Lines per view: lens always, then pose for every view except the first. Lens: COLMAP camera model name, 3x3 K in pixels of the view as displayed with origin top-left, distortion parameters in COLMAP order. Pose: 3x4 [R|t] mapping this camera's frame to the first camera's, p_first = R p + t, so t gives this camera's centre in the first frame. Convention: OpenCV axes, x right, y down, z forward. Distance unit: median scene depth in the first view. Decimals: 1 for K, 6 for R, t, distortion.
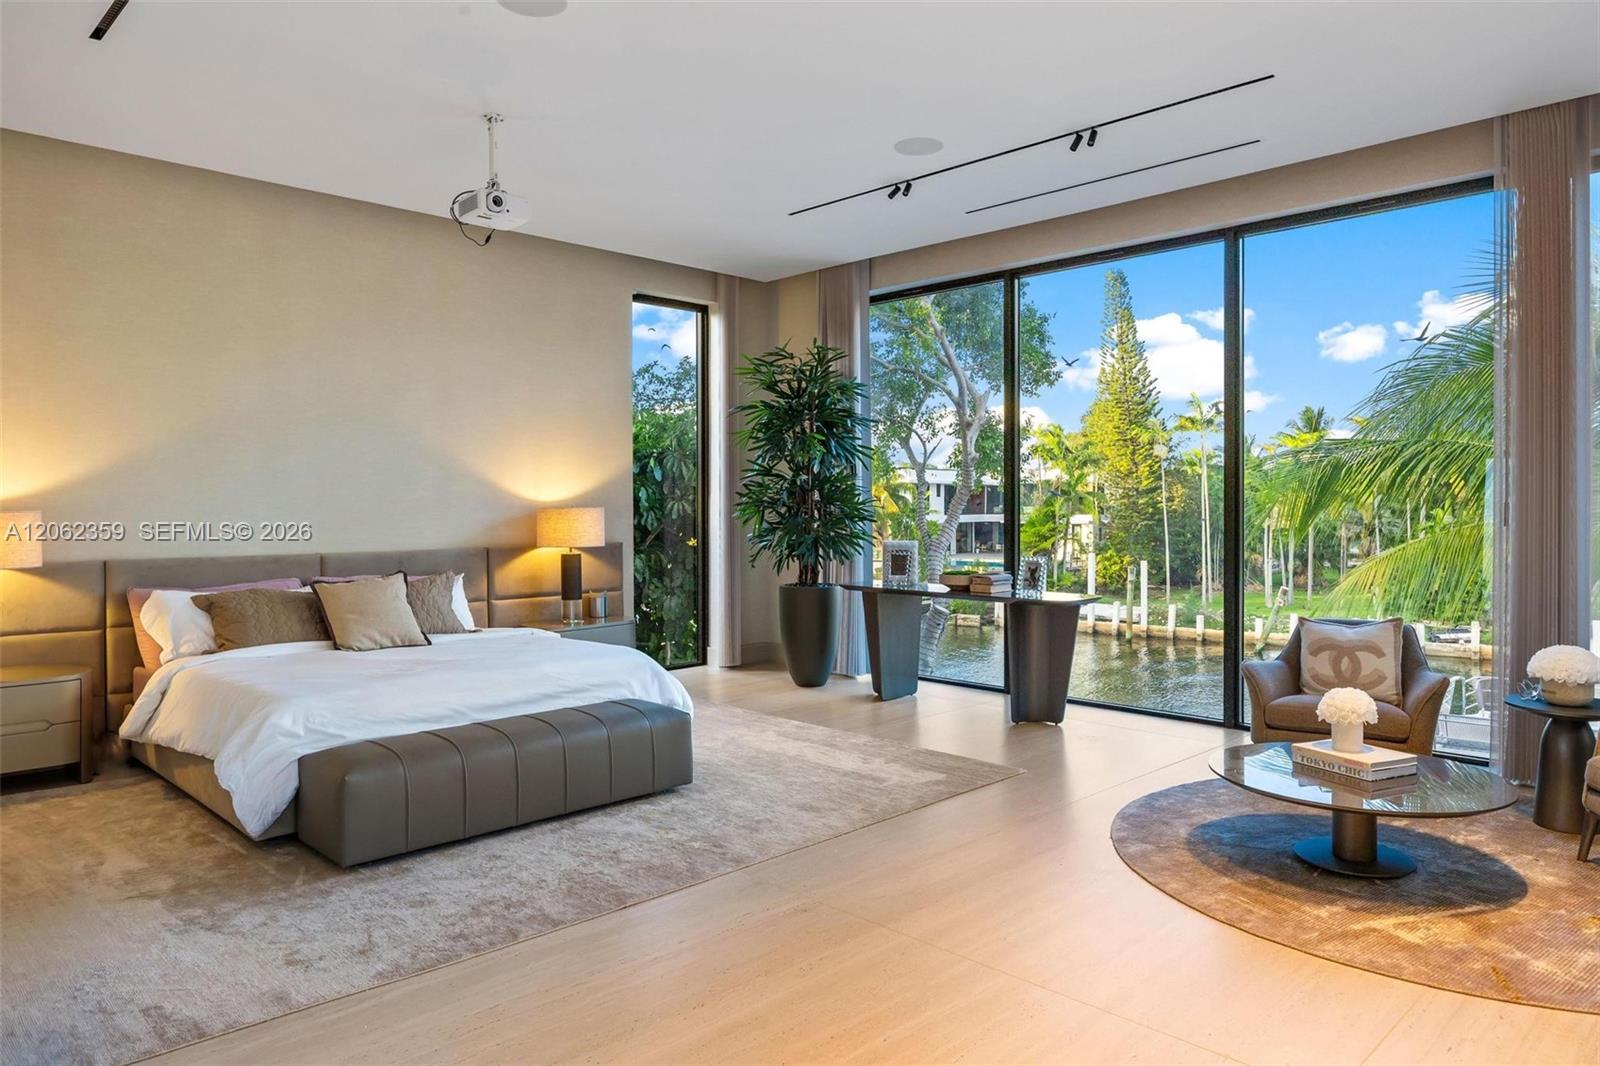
lens RADIAL K [[1034.6, 0, 800.0], [0, 1034.6, 533.0], [0, 0, 1]] dist [0.002892, -0.002116]
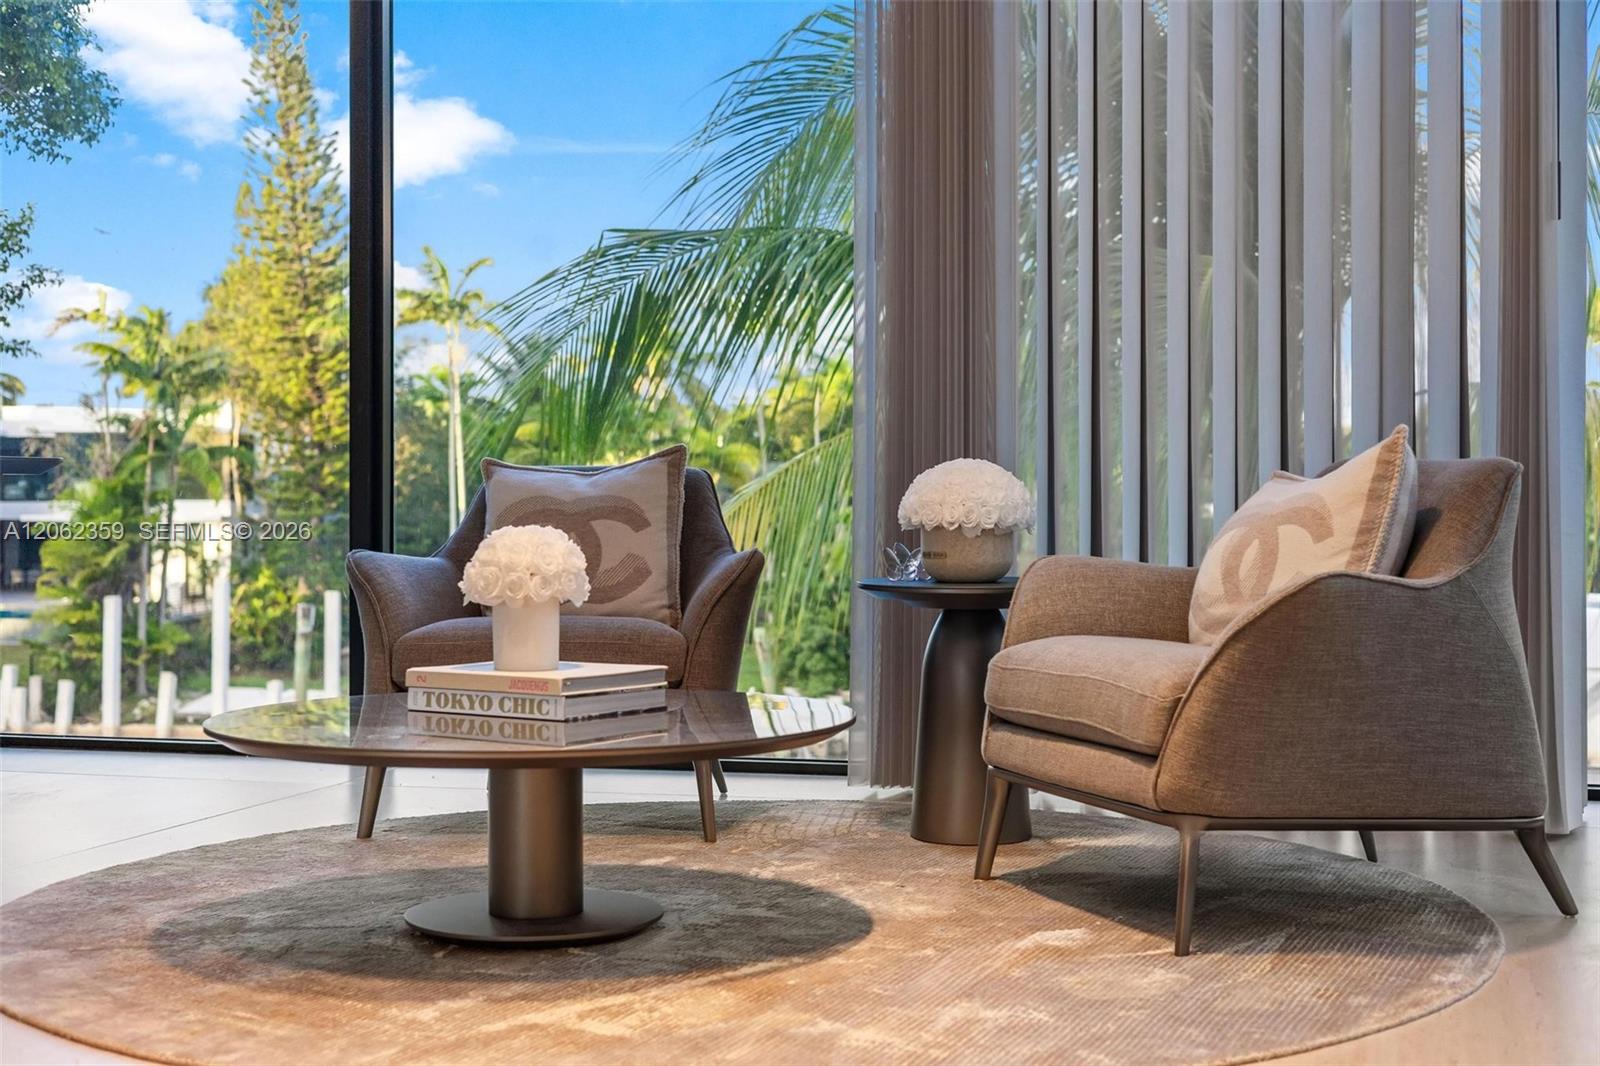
lens RADIAL K [[2249.9, 0, 800.0], [0, 2249.9, 533.0], [0, 0, 1]] dist [0.014645, 0.034789]
pose [[0.868258, -0.001017, 0.496111, 0.156707], [0.005951, 0.999947, -0.008365, 0.149042], [-0.496077, 0.010215, 0.868219, 0.135332]]
